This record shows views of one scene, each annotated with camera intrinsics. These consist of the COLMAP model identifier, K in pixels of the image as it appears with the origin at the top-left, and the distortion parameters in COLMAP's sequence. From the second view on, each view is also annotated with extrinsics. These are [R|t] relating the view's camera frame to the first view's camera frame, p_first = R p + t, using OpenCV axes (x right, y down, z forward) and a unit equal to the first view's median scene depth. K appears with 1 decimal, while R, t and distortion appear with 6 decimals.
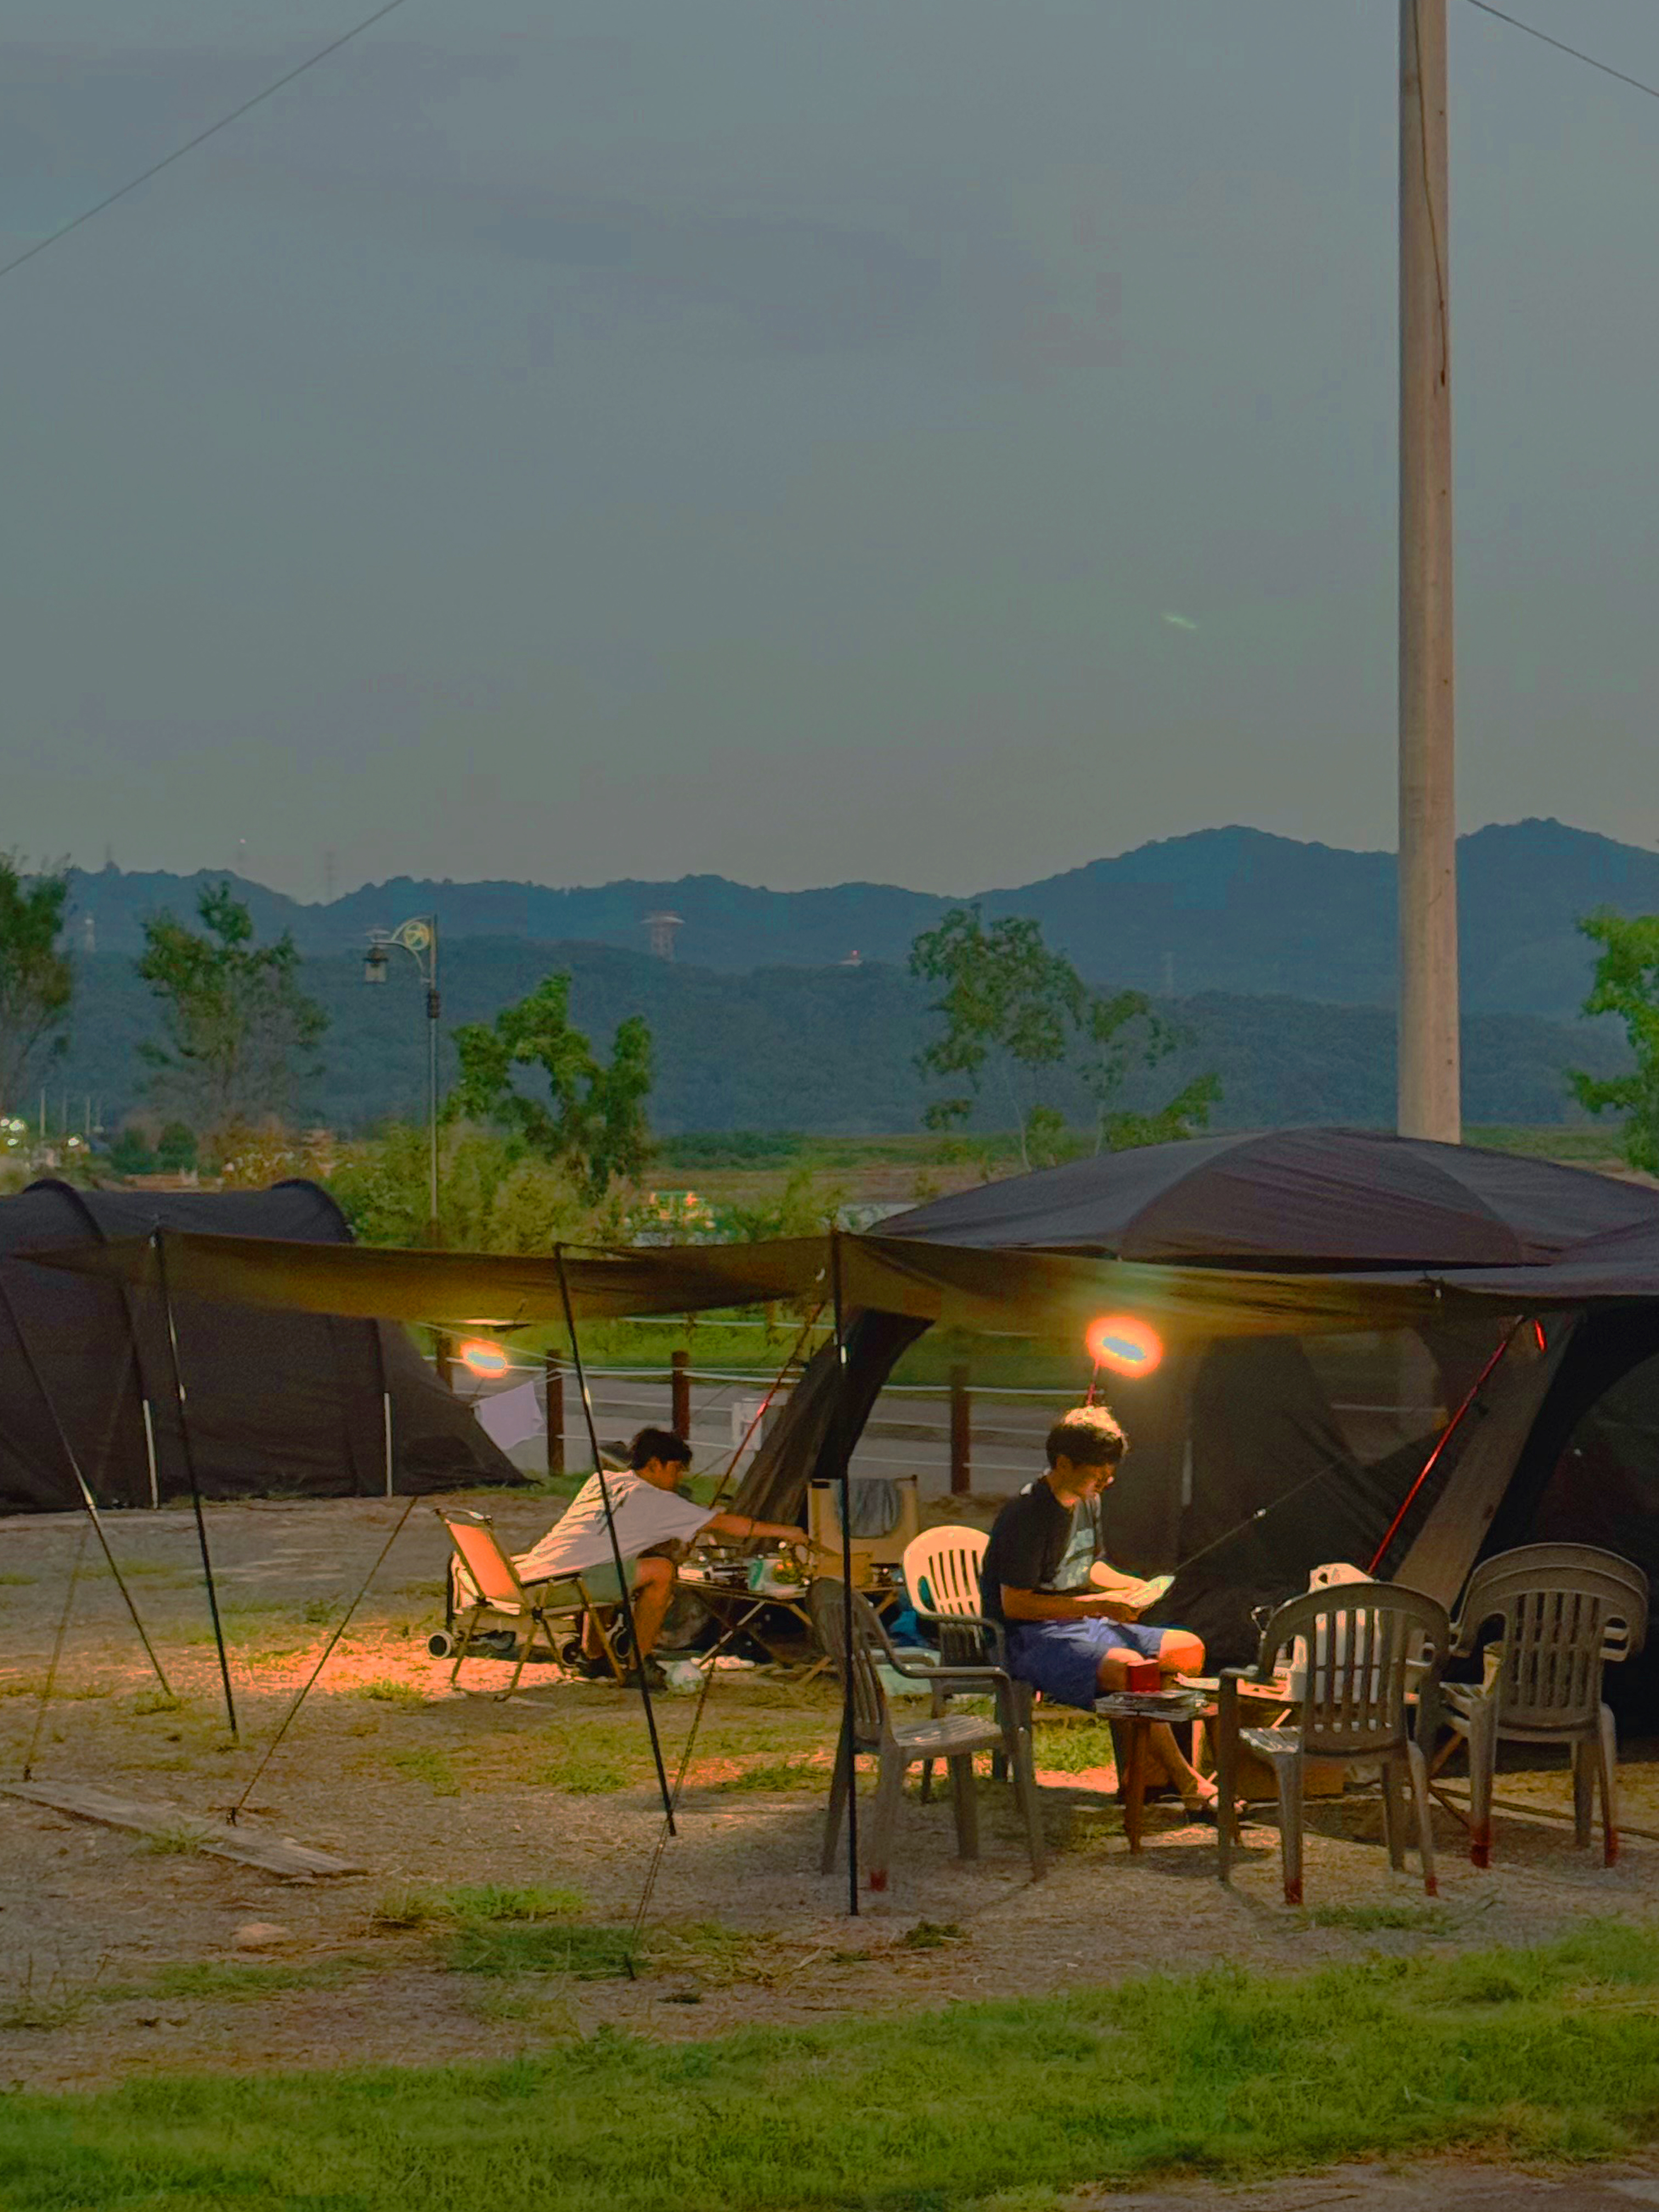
lens RADIAL K [[3094.1, 0, 829.7], [0, 3094.1, 1104.5], [0, 0, 1]] dist [-0.004263, 0.000000]
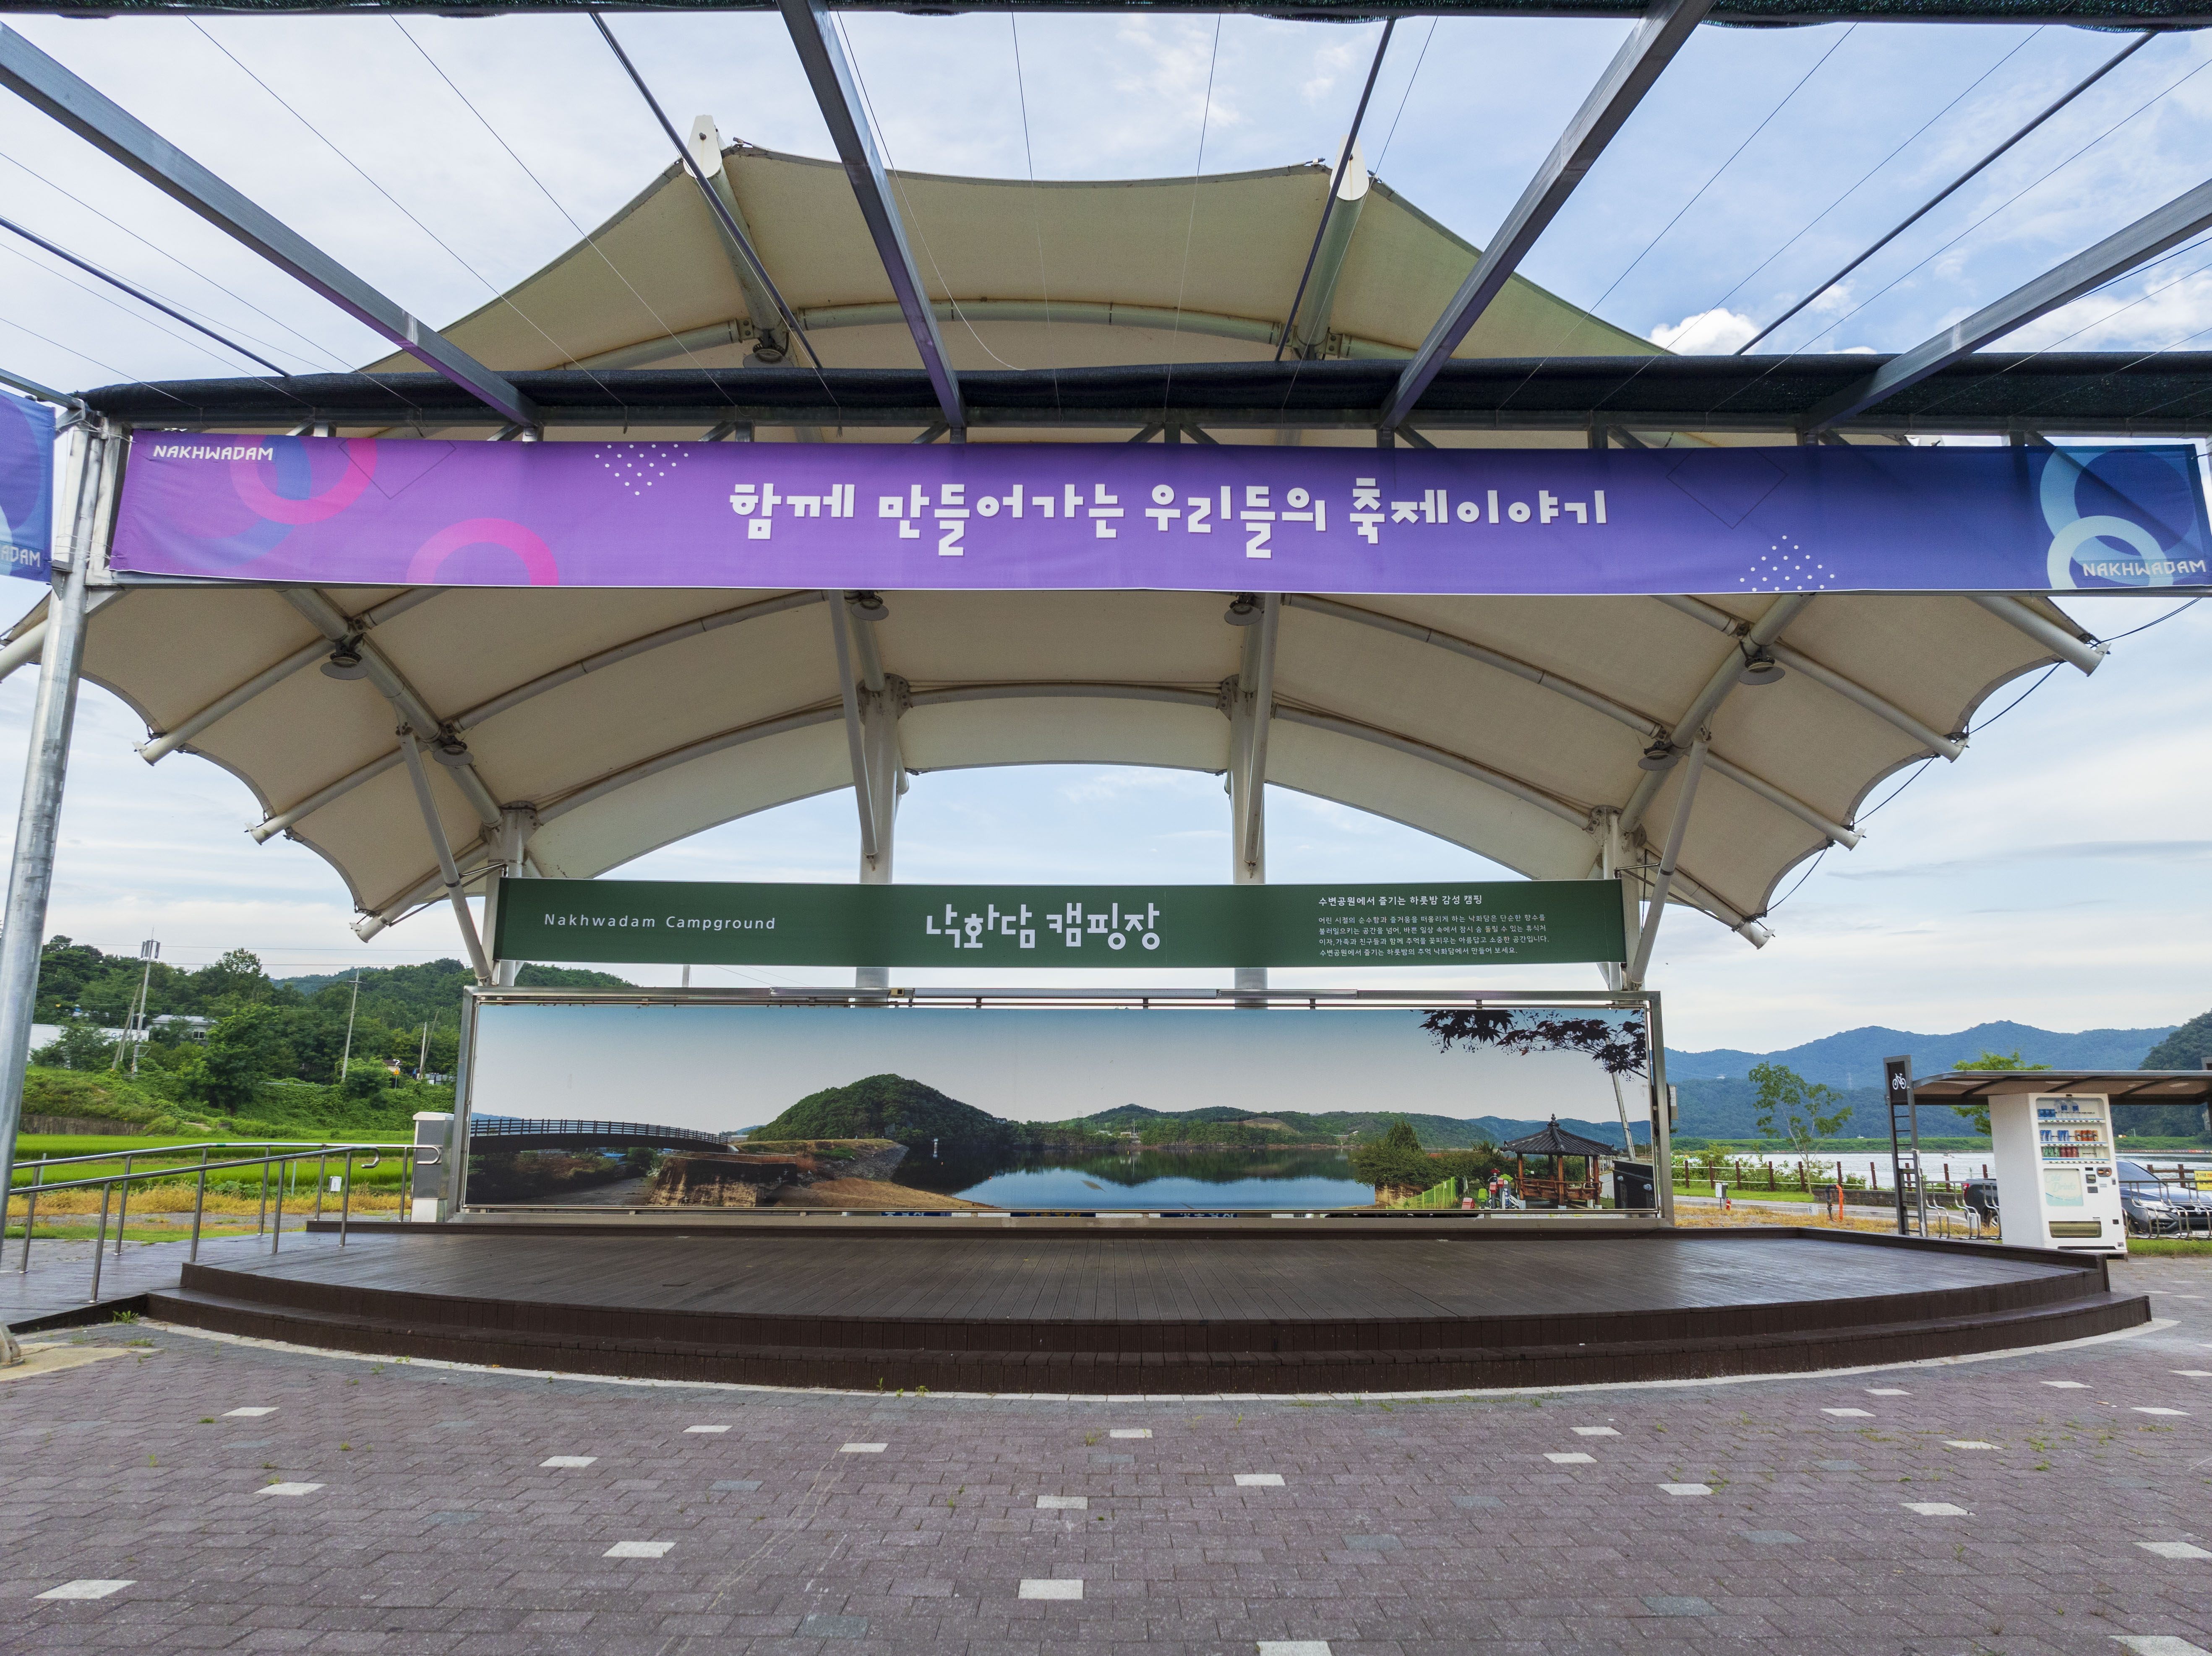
lens RADIAL K [[1514.8, 0, 1106.5], [0, 1514.8, 833.3], [0, 0, 1]] dist [0.000151, -0.000475]
pose [[0.934992, -0.060904, -0.349401, -0.032030], [-0.013097, 0.978545, -0.205617, 0.038403], [0.354428, 0.196826, 0.914134, -0.712000]]
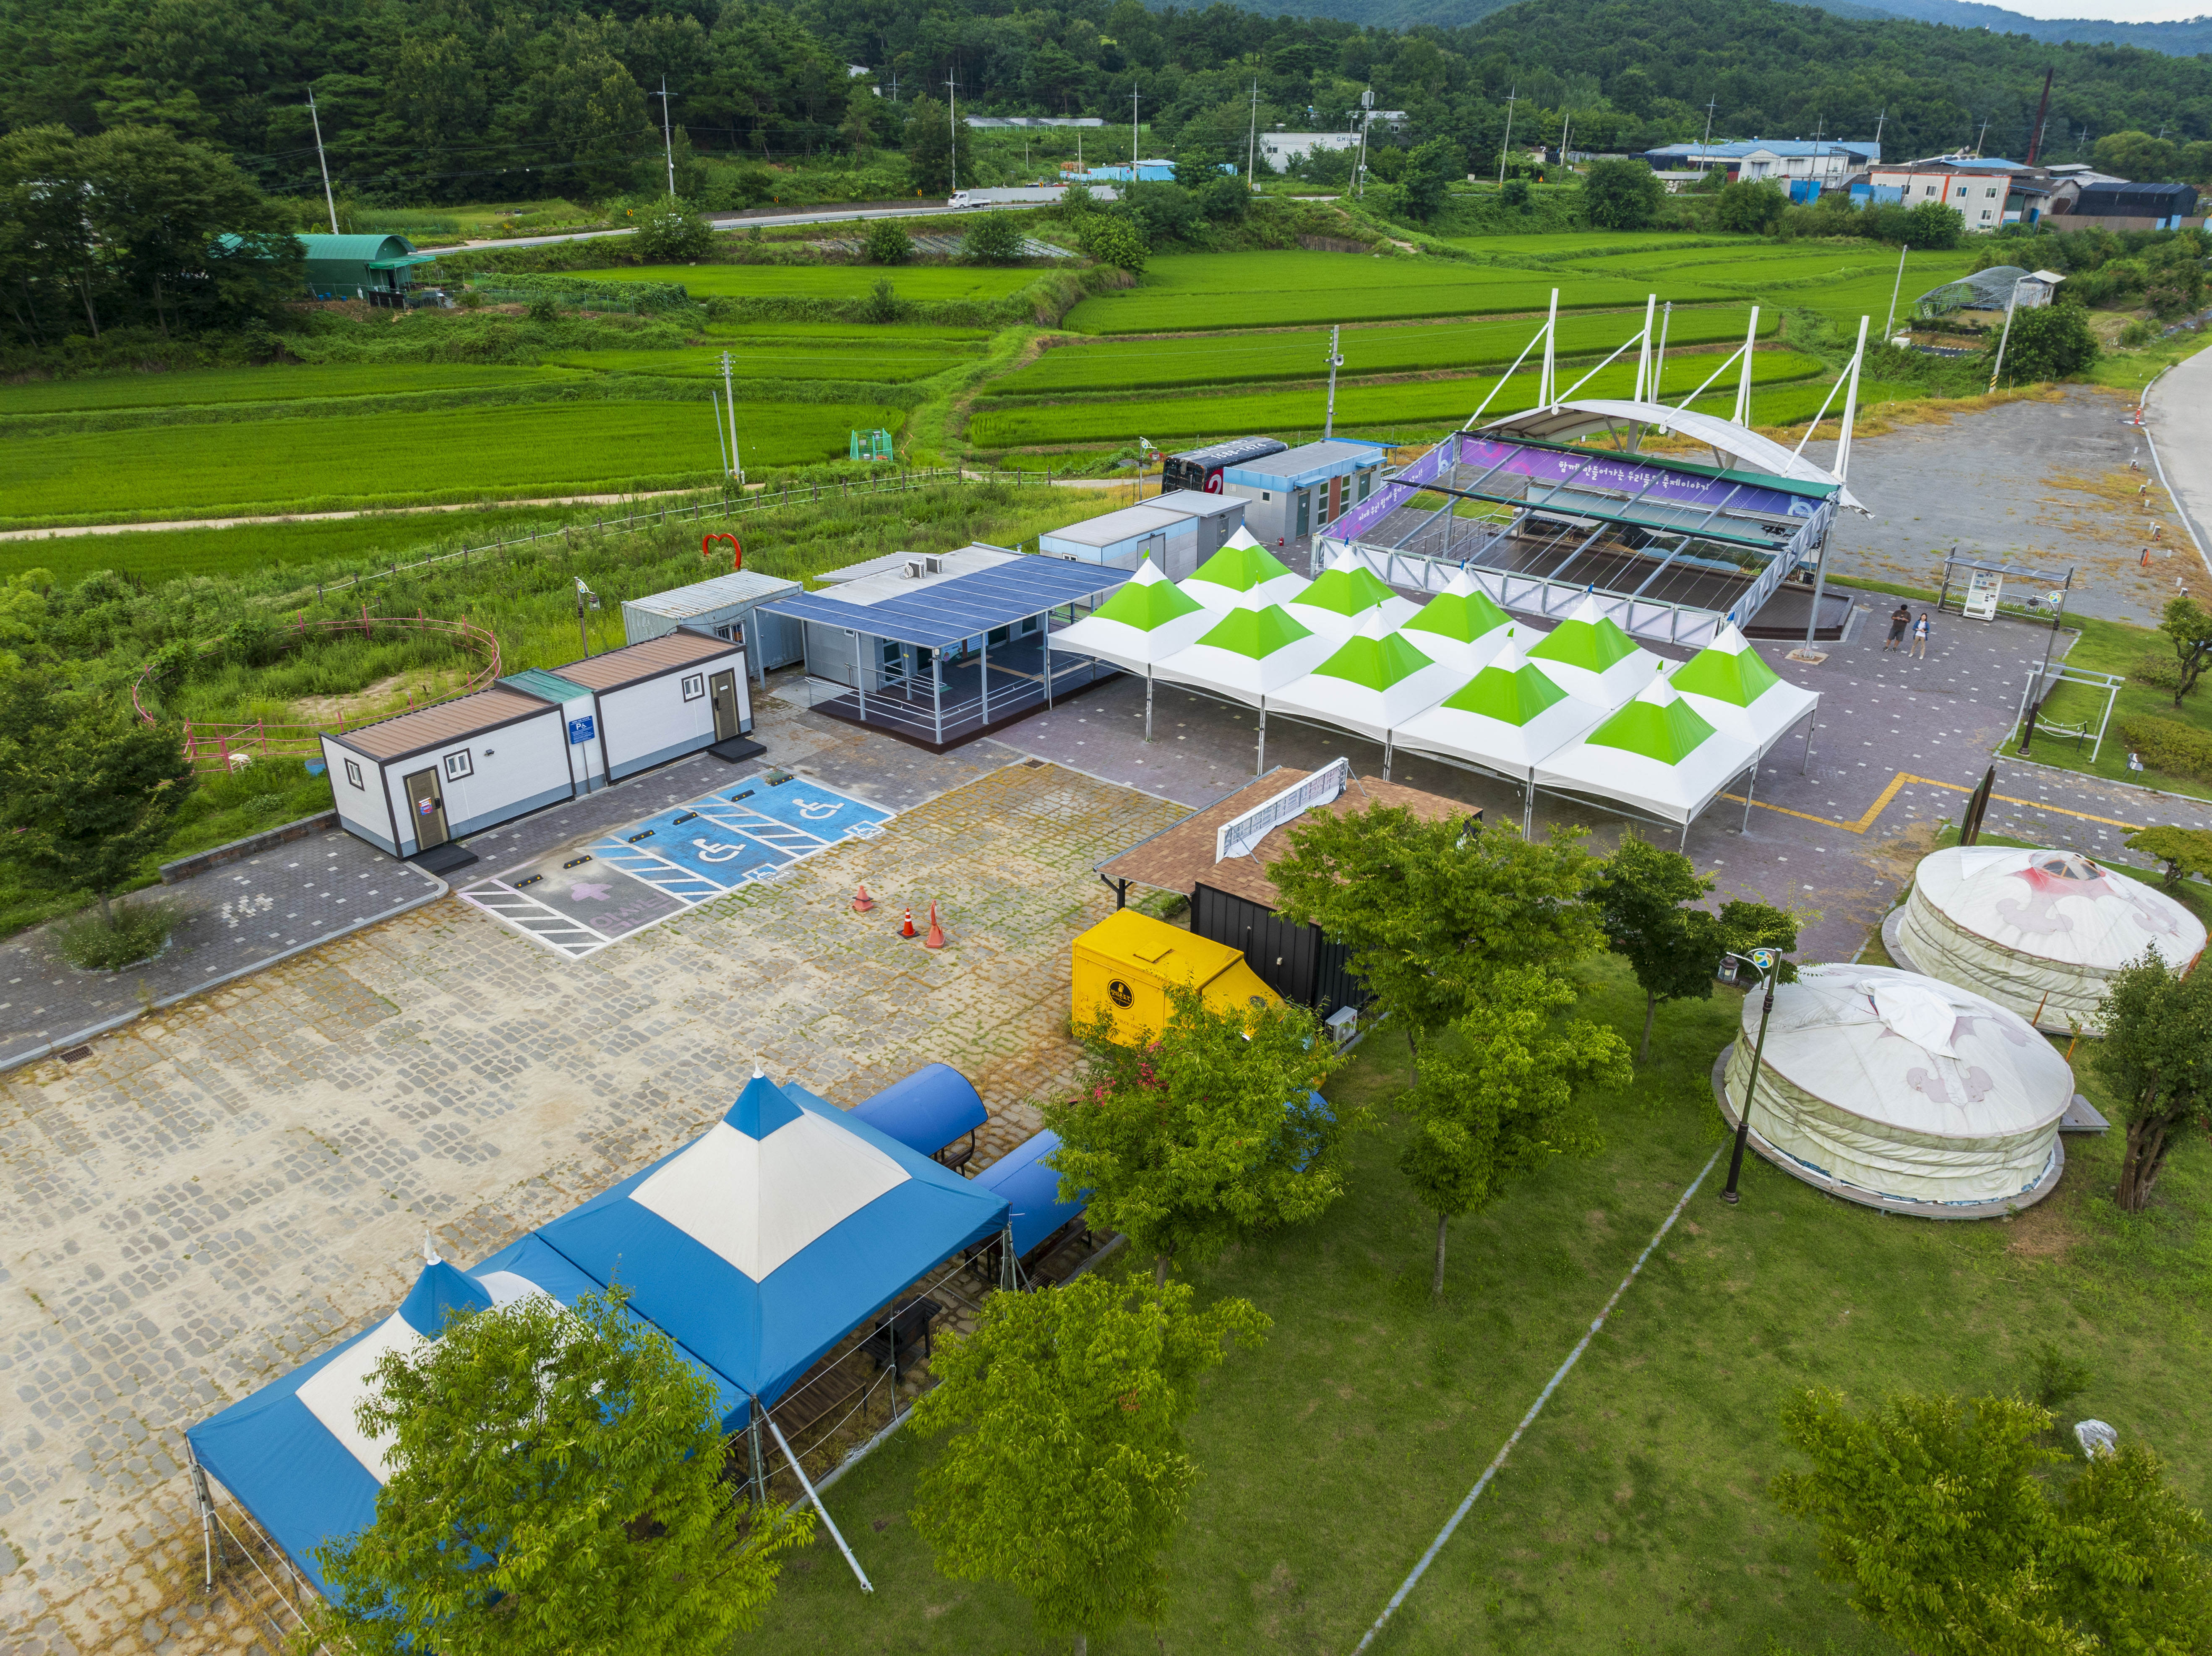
lens RADIAL K [[1514.8, 0, 1107.1], [0, 1514.8, 823.4], [0, 0, 1]] dist [0.000151, -0.000475]
pose [[0.494806, 0.374421, -0.784204, 3.565743], [-0.020989, 0.907304, 0.419952, -1.499772], [0.868750, -0.191335, 0.456798, -4.307753]]
